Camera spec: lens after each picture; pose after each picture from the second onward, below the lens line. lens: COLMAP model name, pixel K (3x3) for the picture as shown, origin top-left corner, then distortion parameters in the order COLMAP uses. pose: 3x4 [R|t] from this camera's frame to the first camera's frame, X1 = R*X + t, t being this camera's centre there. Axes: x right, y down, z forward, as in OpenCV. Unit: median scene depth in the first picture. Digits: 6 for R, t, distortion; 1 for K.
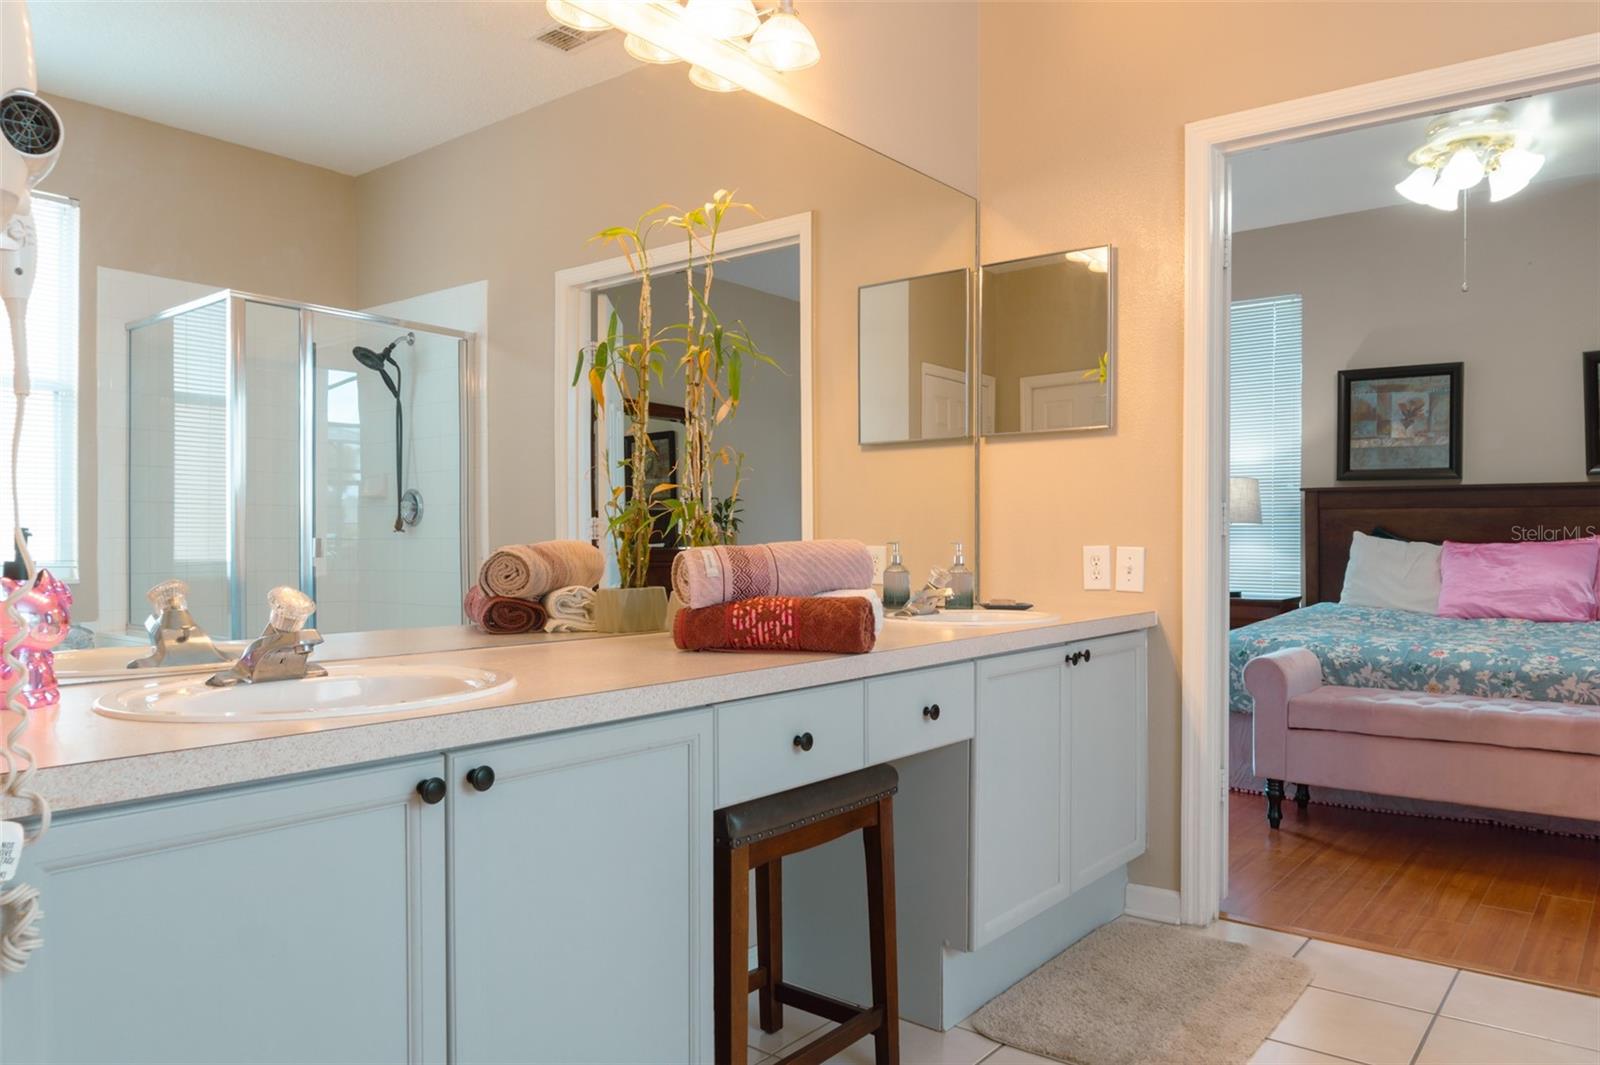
lens RADIAL K [[1078.9, 0, 788.3], [0, 1078.9, 537.3], [0, 0, 1]] dist [-0.022354, -0.001138]
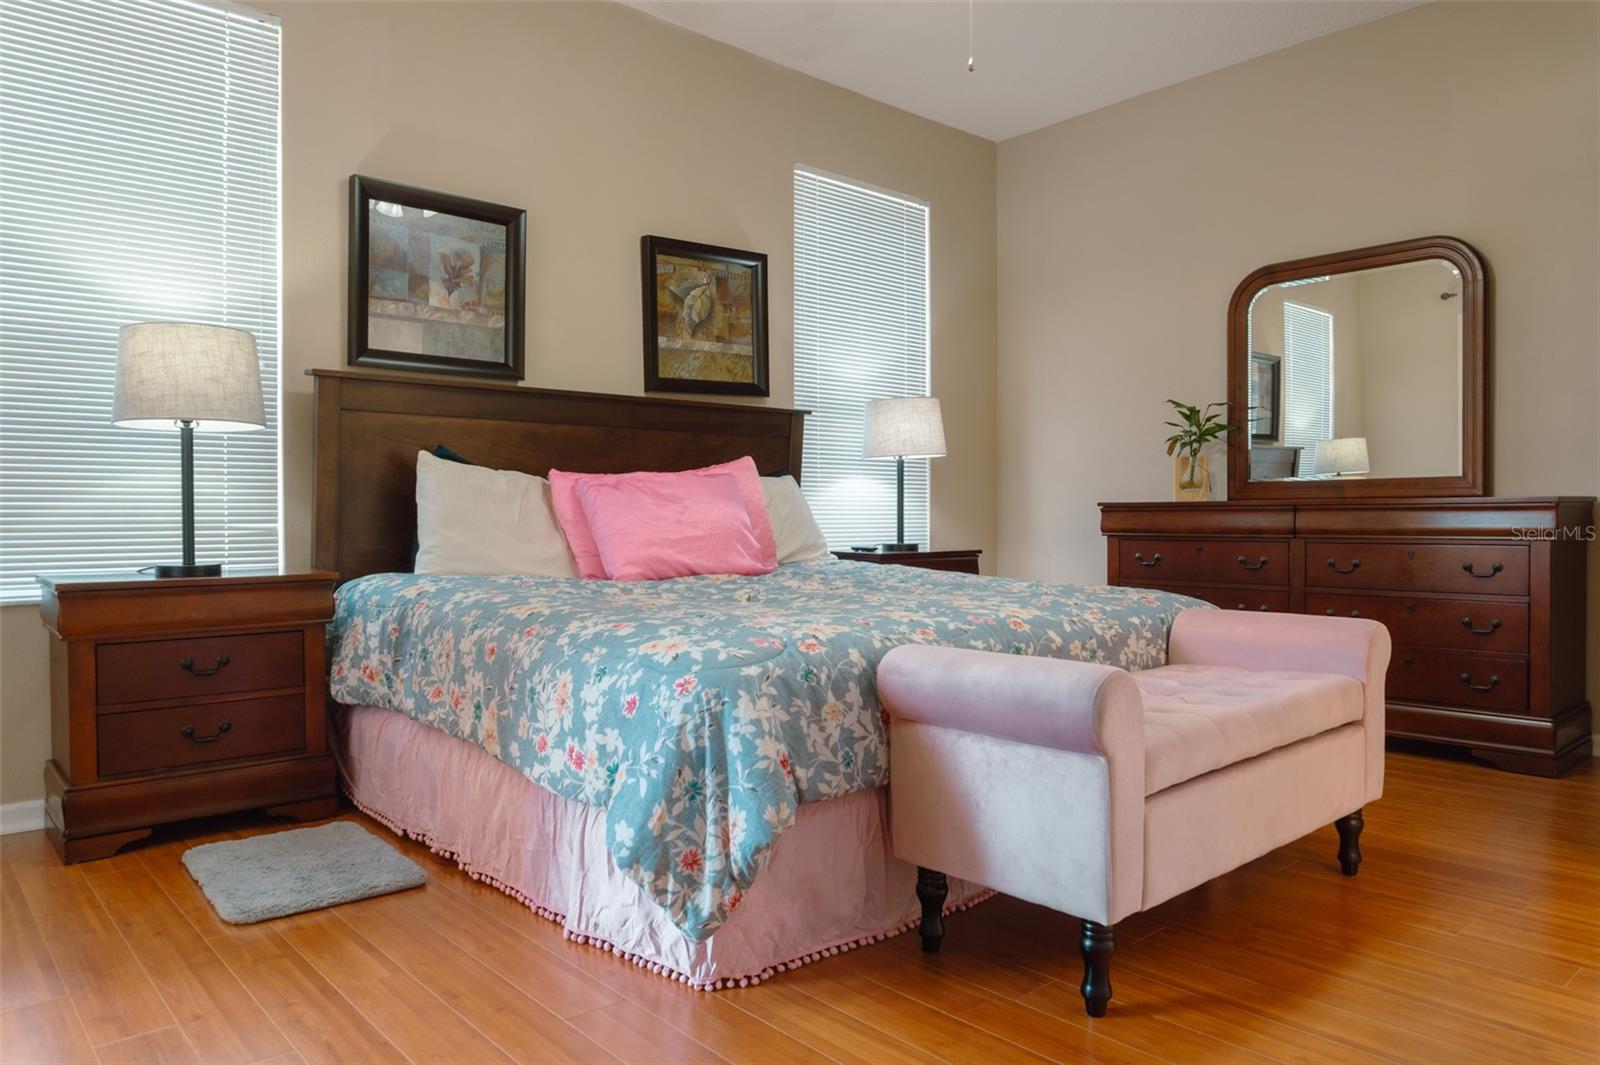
lens RADIAL K [[1078.9, 0, 788.3], [0, 1078.9, 537.3], [0, 0, 1]] dist [-0.022354, -0.001138]
pose [[0.151940, -0.025141, 0.988070, -0.030776], [0.000665, 0.999679, 0.025334, 0.027543], [-0.988389, -0.003192, 0.151908, 0.710858]]
